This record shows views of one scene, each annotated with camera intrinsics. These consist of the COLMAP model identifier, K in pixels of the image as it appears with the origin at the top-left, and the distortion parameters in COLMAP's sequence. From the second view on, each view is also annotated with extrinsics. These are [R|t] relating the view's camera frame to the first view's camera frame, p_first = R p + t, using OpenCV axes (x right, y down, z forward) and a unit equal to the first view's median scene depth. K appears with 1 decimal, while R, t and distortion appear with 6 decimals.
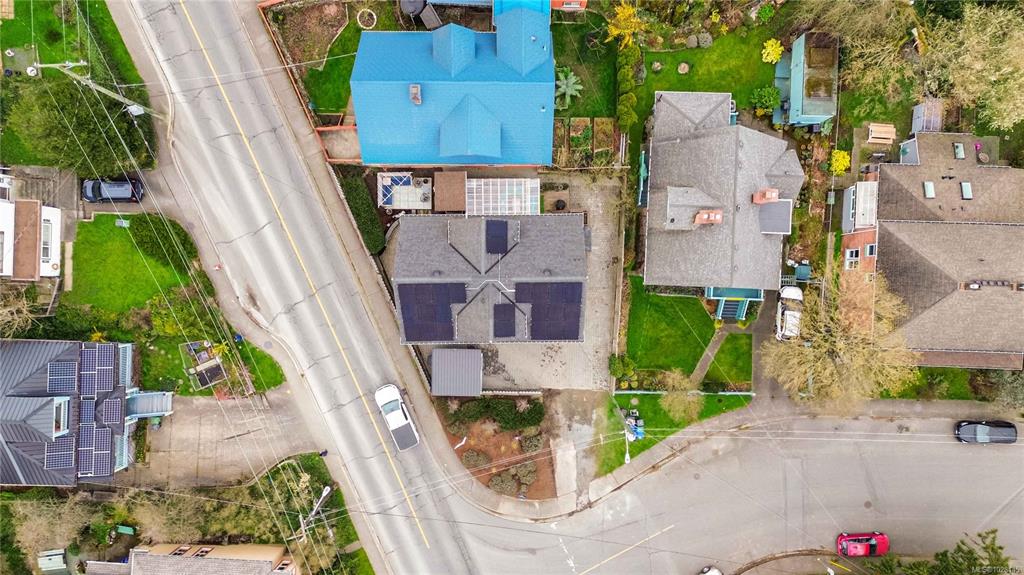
lens RADIAL K [[709.5, 0, 512.0], [0, 709.5, 287.5], [0, 0, 1]] dist [0.059954, -0.056949]
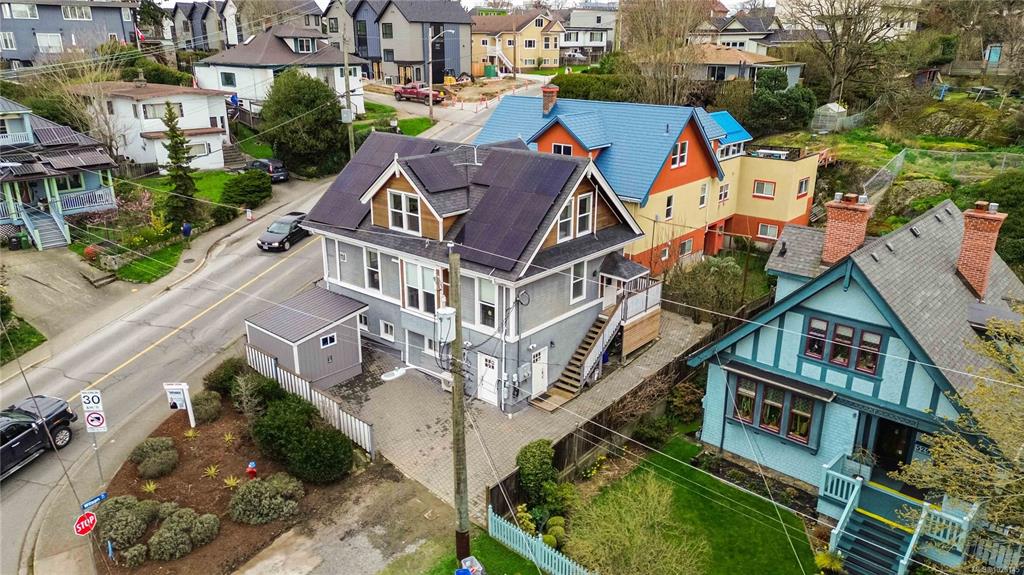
lens RADIAL K [[709.5, 0, 512.0], [0, 709.5, 287.5], [0, 0, 1]] dist [0.059954, -0.056949]
pose [[0.760650, 0.224519, -0.609100, 0.368943], [-0.648709, 0.227850, -0.726127, 0.404226], [-0.024246, 0.947457, 0.318962, 0.768083]]
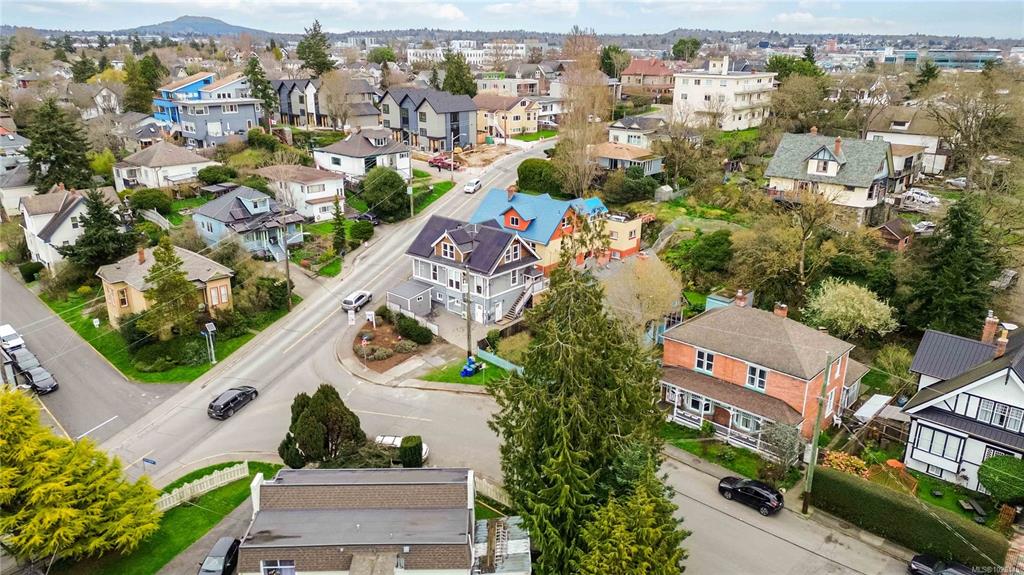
lens RADIAL K [[709.5, 0, 512.0], [0, 709.5, 287.5], [0, 0, 1]] dist [0.059954, -0.056949]
pose [[0.753081, 0.230369, -0.616279, 0.947293], [-0.657306, 0.222712, -0.719964, 1.000630], [-0.028605, 0.947275, 0.319143, 0.503844]]
